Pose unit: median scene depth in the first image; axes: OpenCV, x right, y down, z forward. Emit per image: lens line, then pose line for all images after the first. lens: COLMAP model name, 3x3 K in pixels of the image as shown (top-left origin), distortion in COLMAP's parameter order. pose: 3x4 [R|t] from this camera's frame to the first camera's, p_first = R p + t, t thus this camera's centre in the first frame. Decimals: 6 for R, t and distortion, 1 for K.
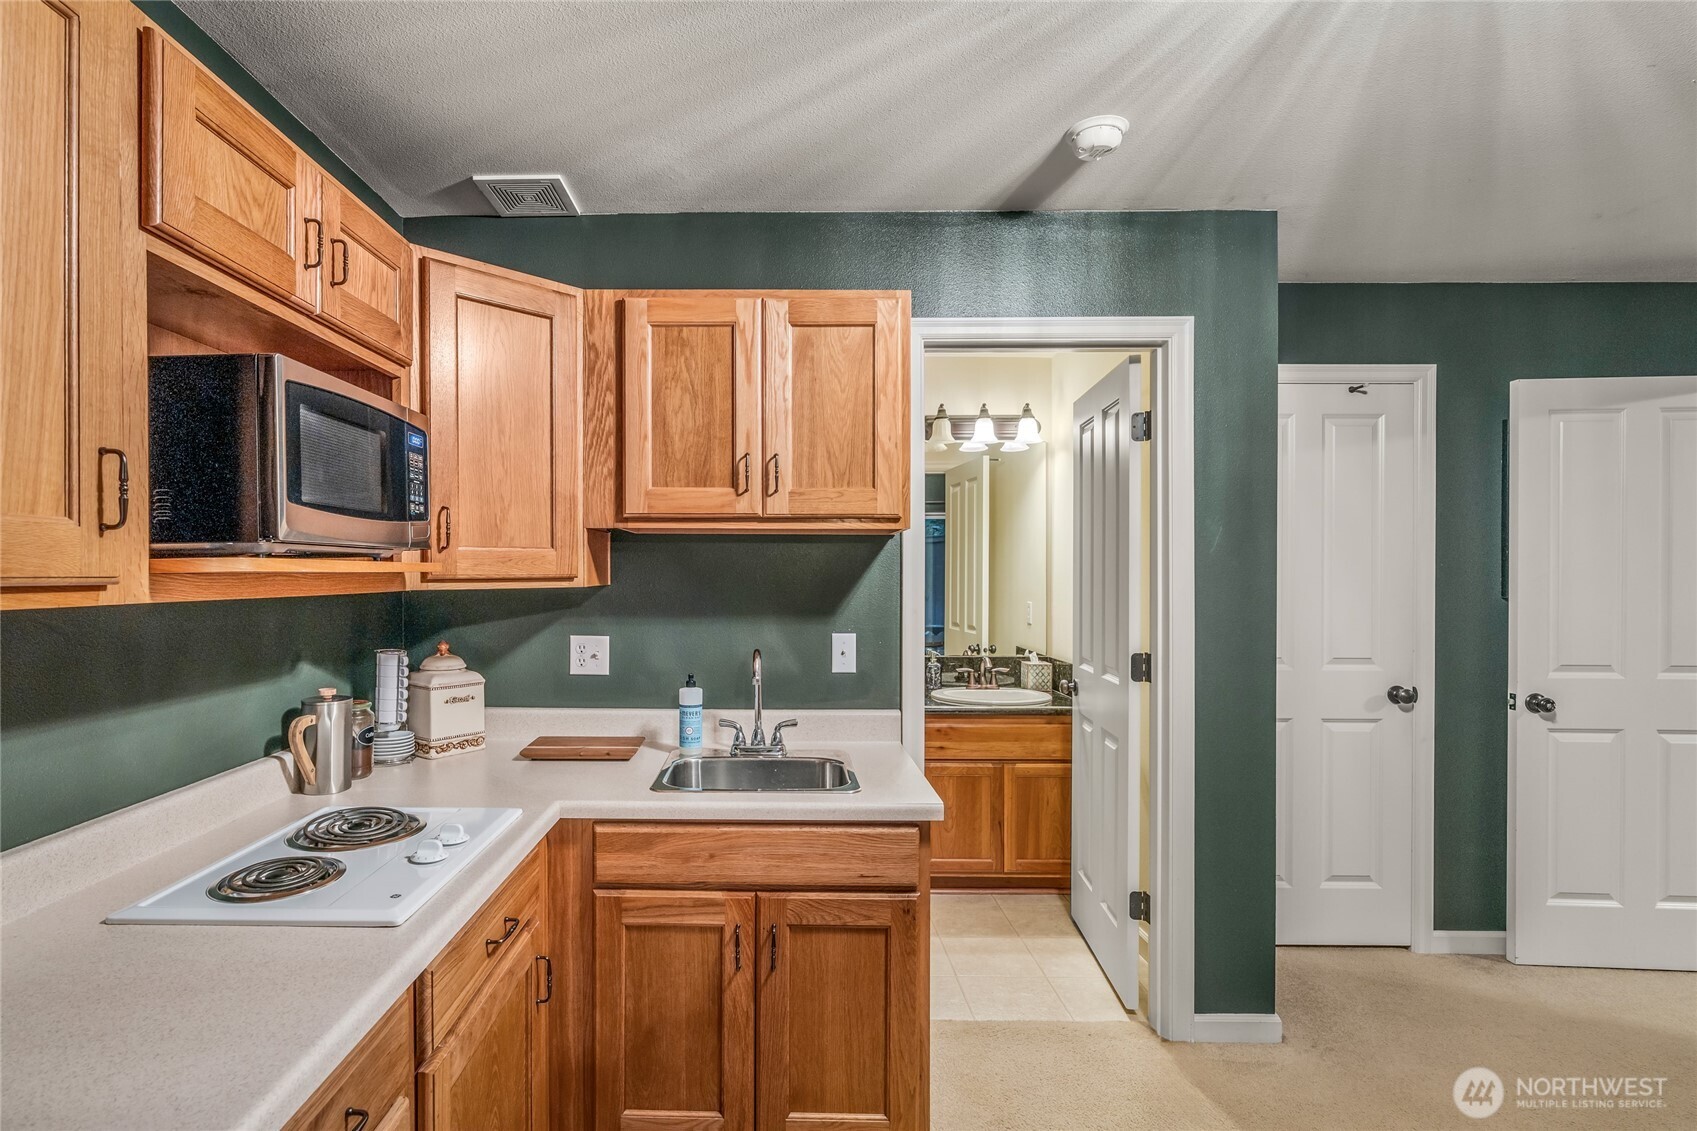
lens RADIAL K [[808.9, 0, 778.4], [0, 808.9, 569.8], [0, 0, 1]] dist [-0.000512, 0.000070]
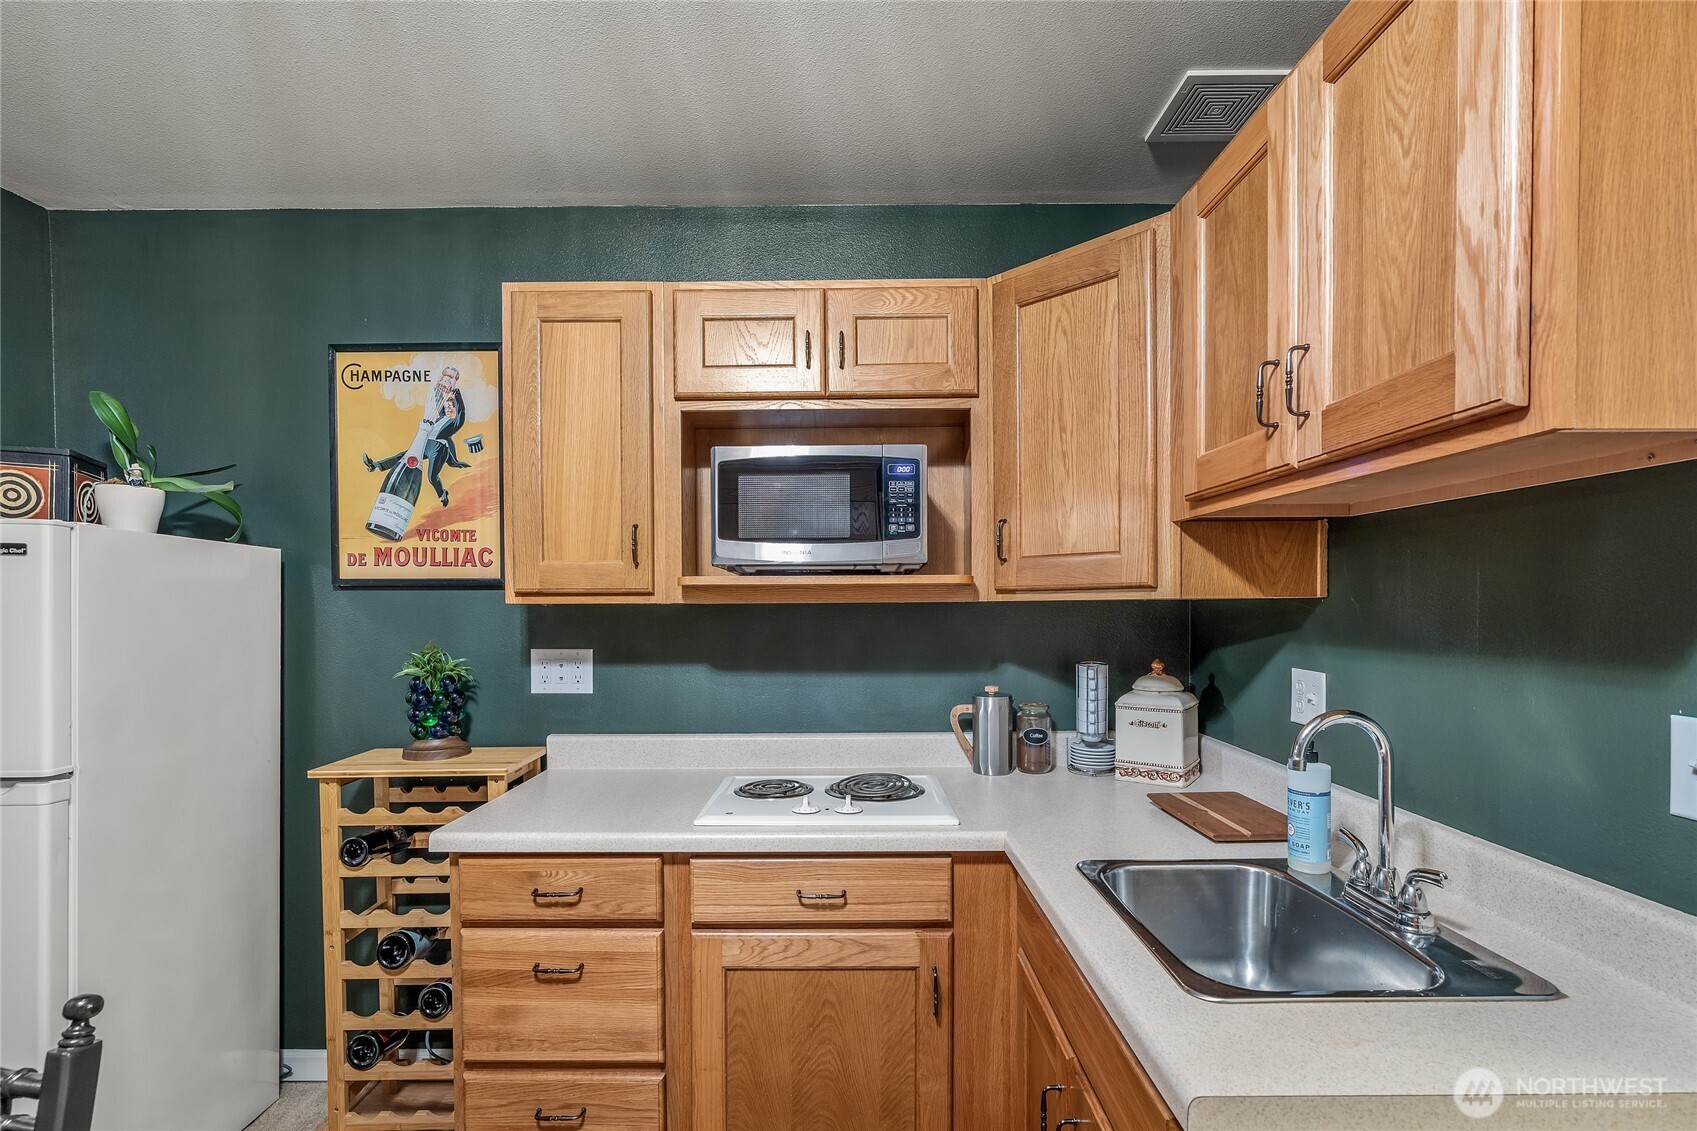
lens RADIAL K [[797.0, 0, 847.1], [0, 797.0, 614.3], [0, 0, 1]] dist [-0.001738, -0.000166]
pose [[0.001654, 0.011622, -0.999931, 0.520154], [0.009446, 0.999888, 0.011637, 0.024527], [0.999954, -0.009465, 0.001544, 0.691458]]
